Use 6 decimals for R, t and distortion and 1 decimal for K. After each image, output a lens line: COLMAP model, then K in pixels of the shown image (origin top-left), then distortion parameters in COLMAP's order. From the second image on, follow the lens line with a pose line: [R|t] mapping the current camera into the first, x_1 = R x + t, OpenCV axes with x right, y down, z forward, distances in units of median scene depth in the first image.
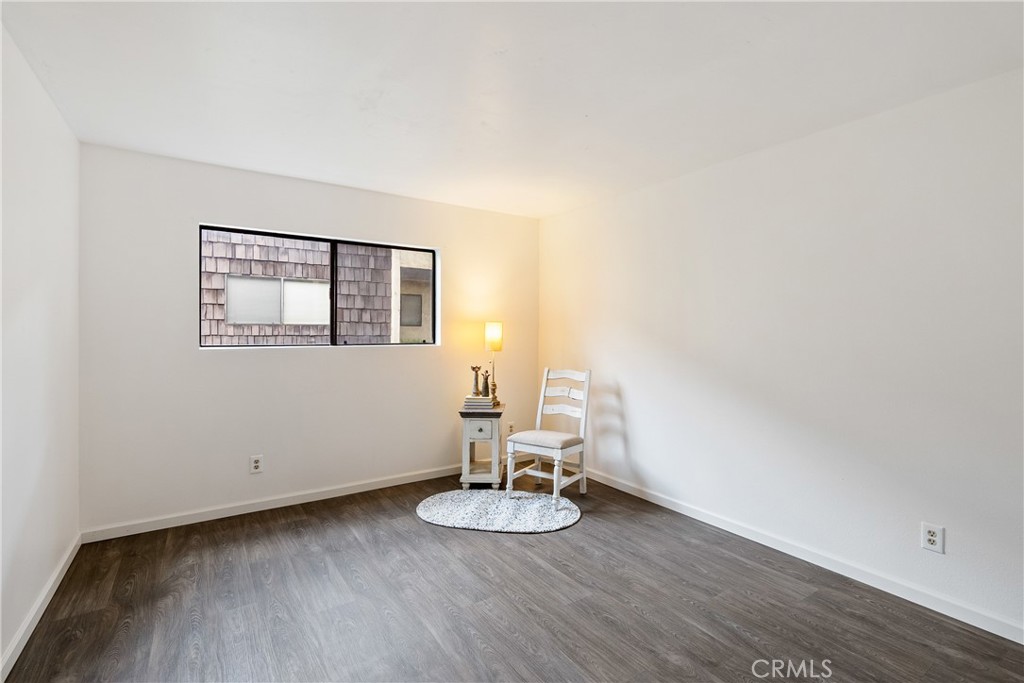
lens RADIAL K [[471.4, 0, 508.8], [0, 471.4, 328.6], [0, 0, 1]] dist [-0.000999, 0.000592]
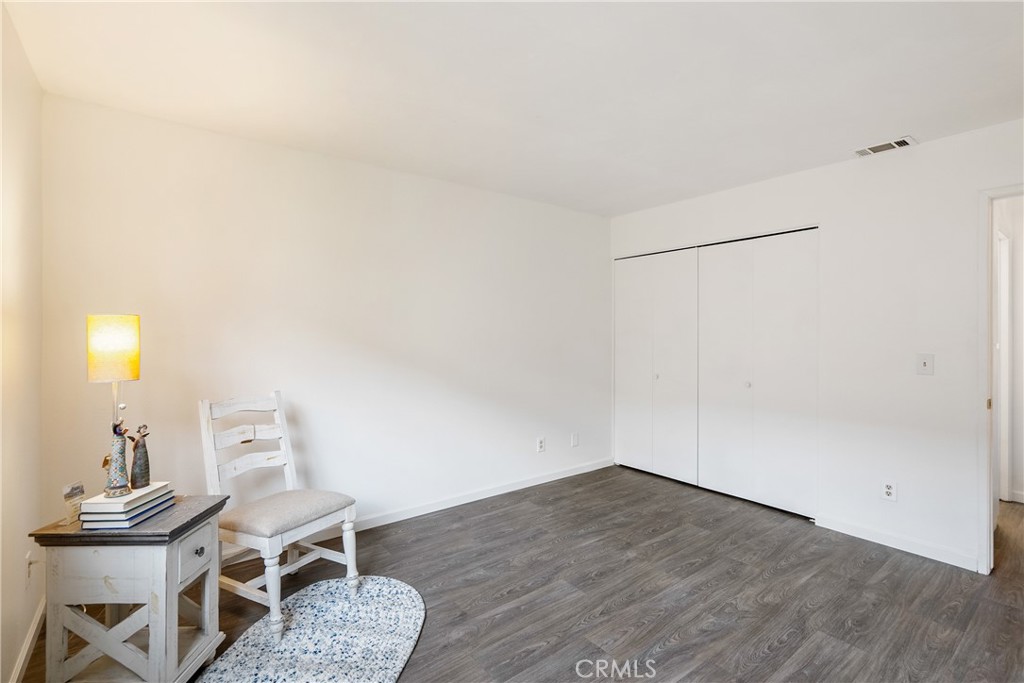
lens RADIAL K [[471.4, 0, 508.8], [0, 471.4, 328.6], [0, 0, 1]] dist [-0.000999, 0.000592]
pose [[-0.071261, 0.000743, 0.997457, -0.776453], [-0.003043, 0.999995, -0.000962, -0.005409], [-0.997453, -0.003104, -0.071259, 1.054009]]
